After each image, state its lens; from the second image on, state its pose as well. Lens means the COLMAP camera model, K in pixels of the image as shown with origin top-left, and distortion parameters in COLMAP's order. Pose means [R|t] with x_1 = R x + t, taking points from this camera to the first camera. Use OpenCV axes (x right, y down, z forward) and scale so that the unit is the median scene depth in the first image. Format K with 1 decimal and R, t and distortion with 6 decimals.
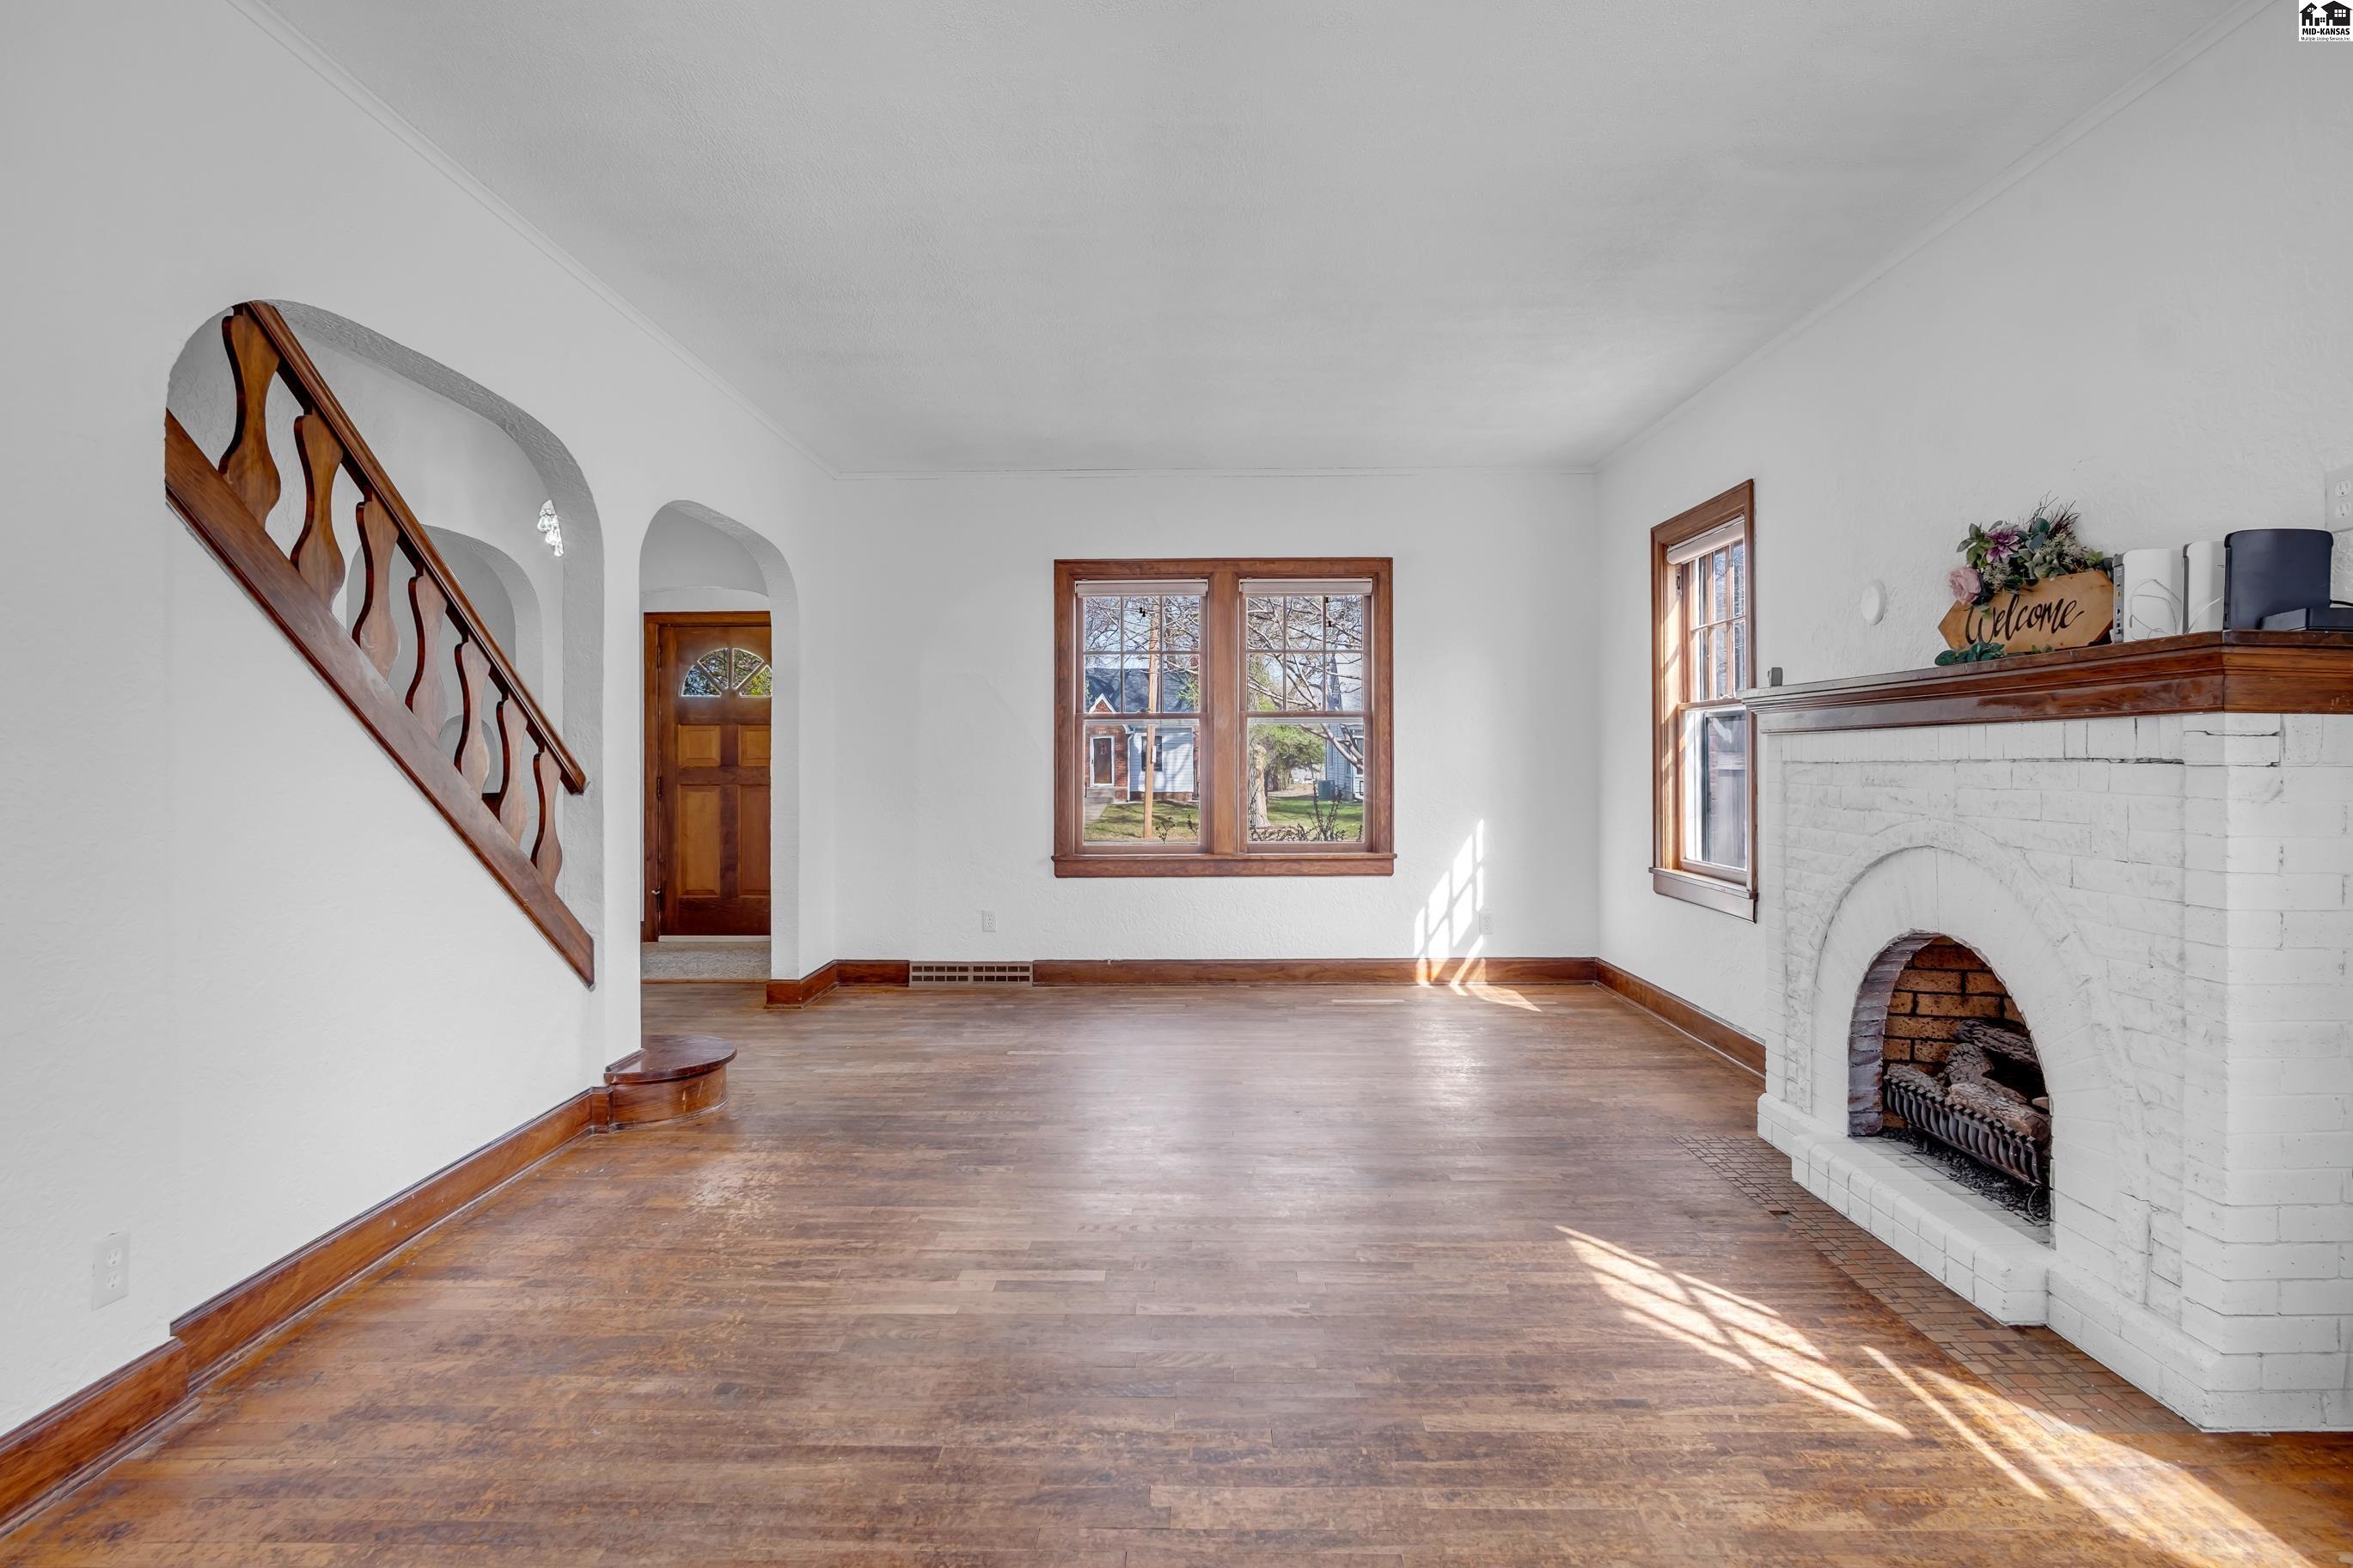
lens RADIAL K [[1279.9, 0, 1190.5], [0, 1279.9, 743.0], [0, 0, 1]] dist [-0.029275, 0.008890]
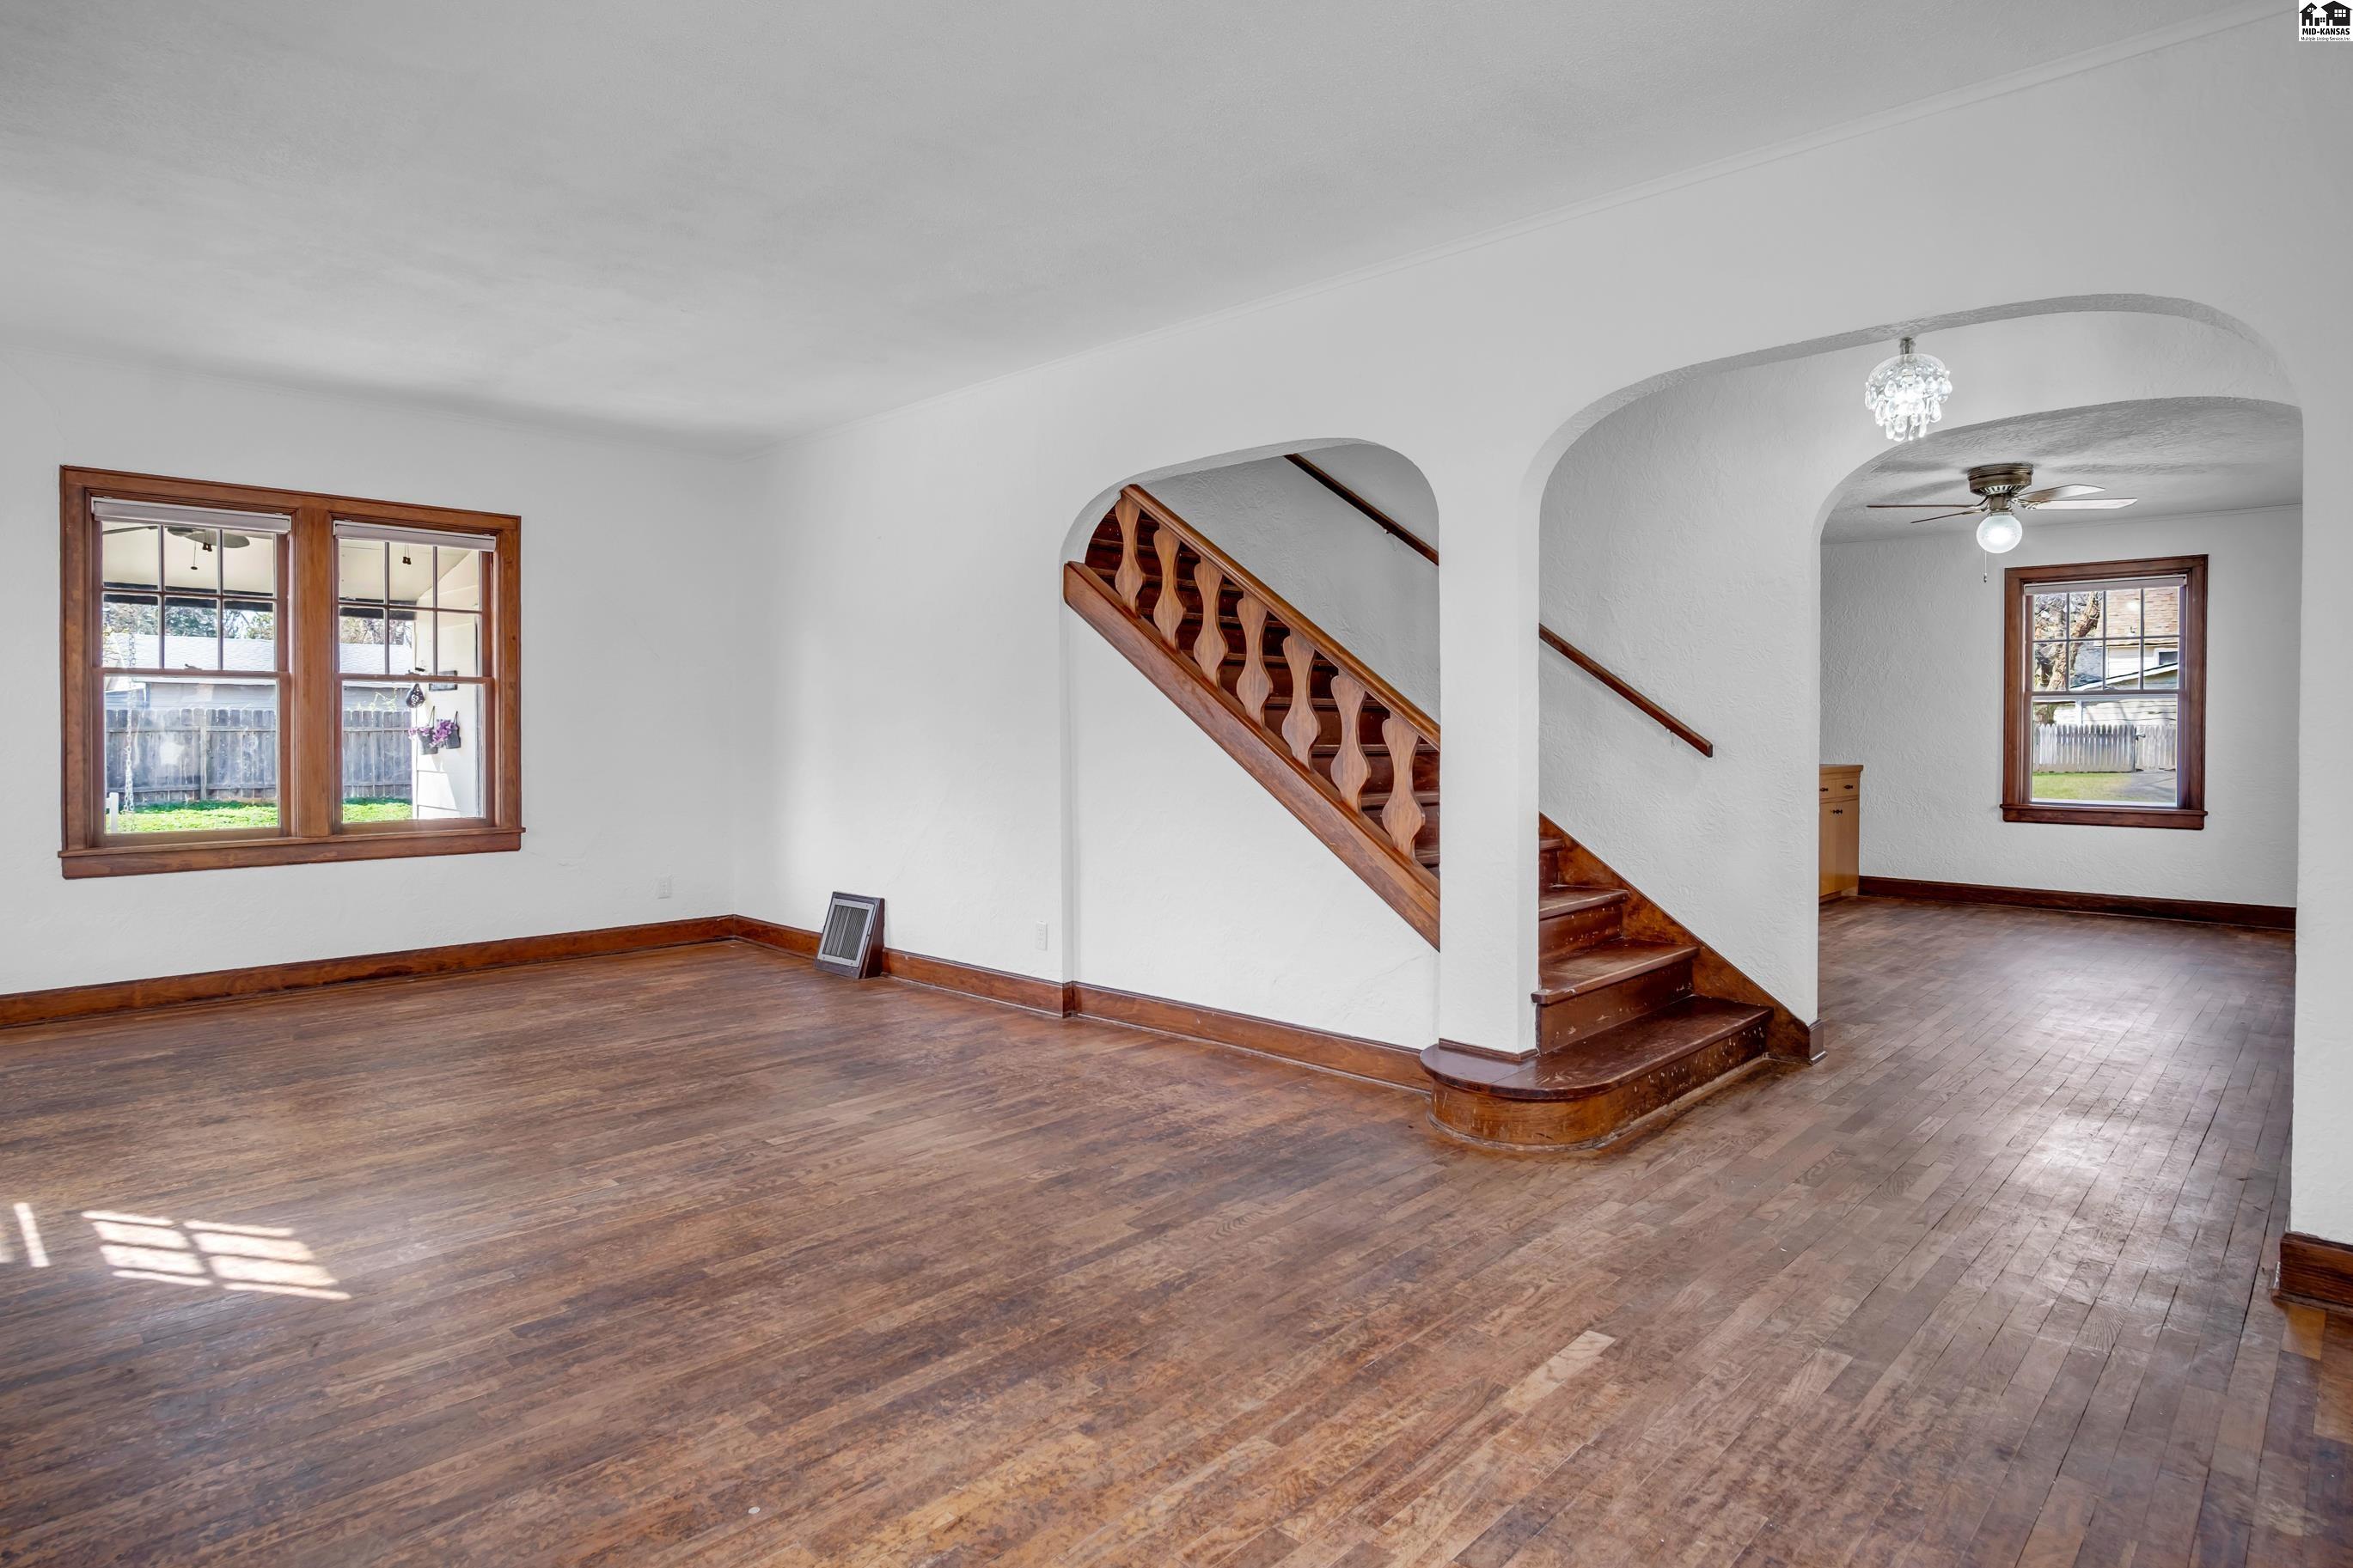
lens RADIAL K [[1268.0, 0, 1176.0], [0, 1268.0, 752.6], [0, 0, 1]] dist [-0.036897, 0.011994]
pose [[-0.688948, 0.016391, -0.724625, 0.567377], [0.010595, 0.999865, 0.012543, 0.025366], [0.724733, 0.000964, -0.689029, 2.220232]]
